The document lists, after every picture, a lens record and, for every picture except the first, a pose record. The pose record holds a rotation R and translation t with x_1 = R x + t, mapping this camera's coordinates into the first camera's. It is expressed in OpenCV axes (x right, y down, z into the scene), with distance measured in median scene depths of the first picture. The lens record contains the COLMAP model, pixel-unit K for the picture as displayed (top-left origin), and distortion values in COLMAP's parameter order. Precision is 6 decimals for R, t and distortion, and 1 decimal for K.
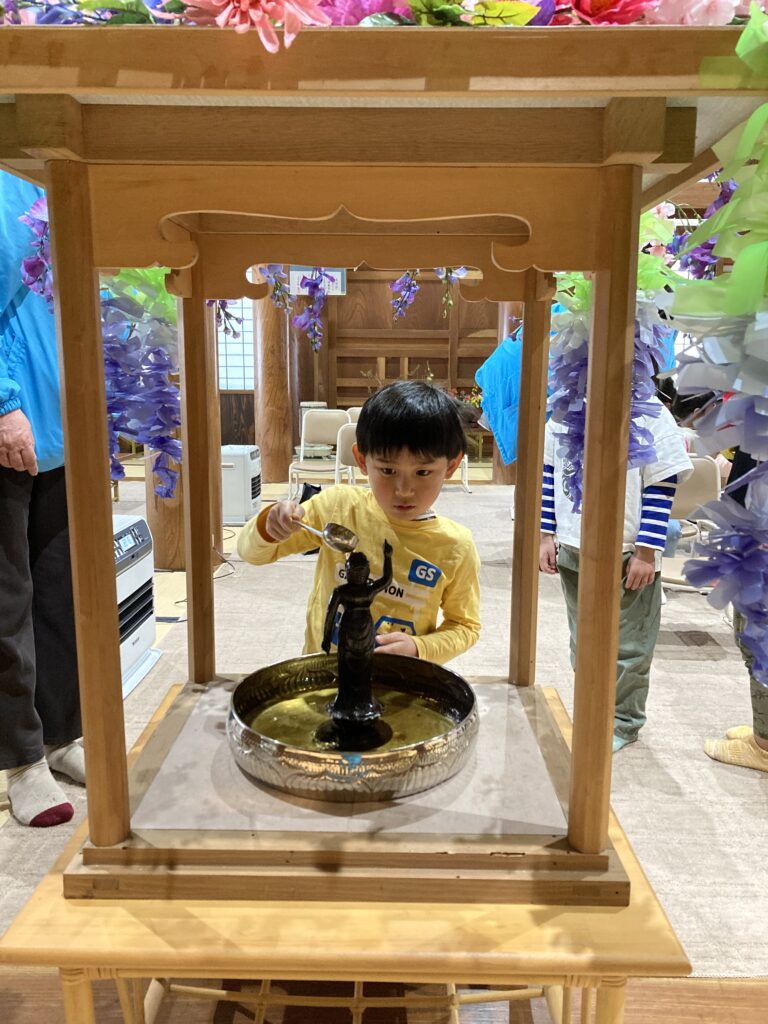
lens RADIAL K [[824.7, 0, 384.4], [0, 824.7, 511.8], [0, 0, 1]] dist [-0.014874, 0.021284]
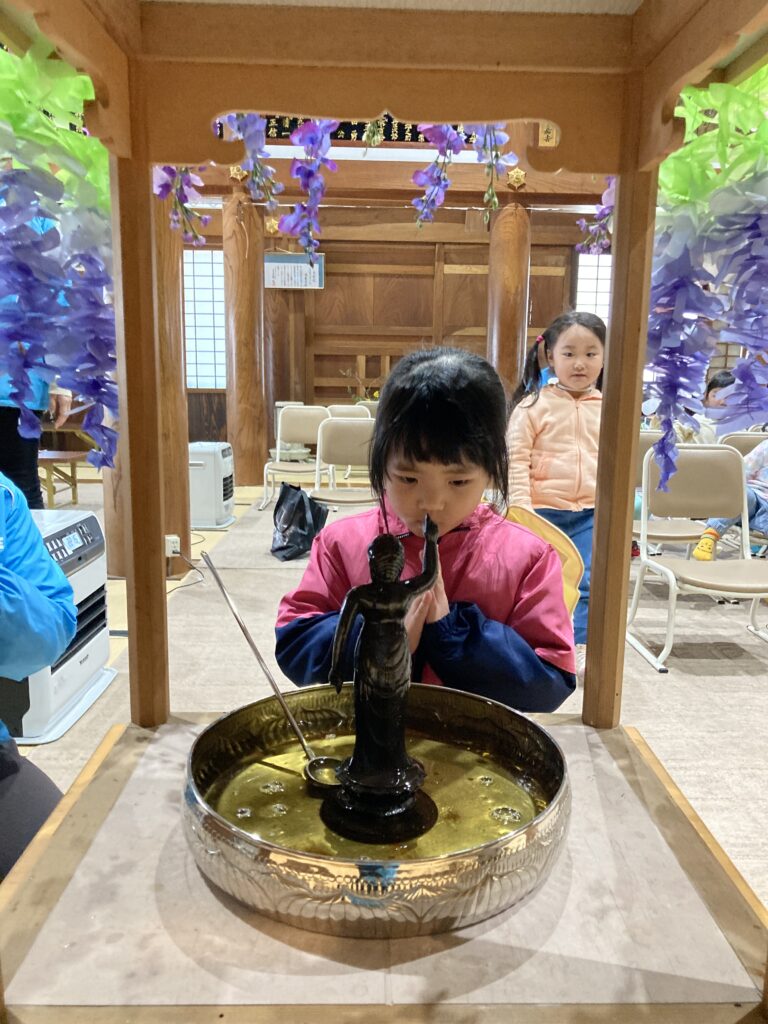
lens RADIAL K [[824.7, 0, 390.5], [0, 824.7, 533.9], [0, 0, 1]] dist [-0.014874, 0.021284]
pose [[0.999196, 0.001515, 0.040063, -0.047869], [-0.002016, 0.999920, 0.012473, 0.036674], [-0.040041, -0.012544, 0.999119, 0.310482]]
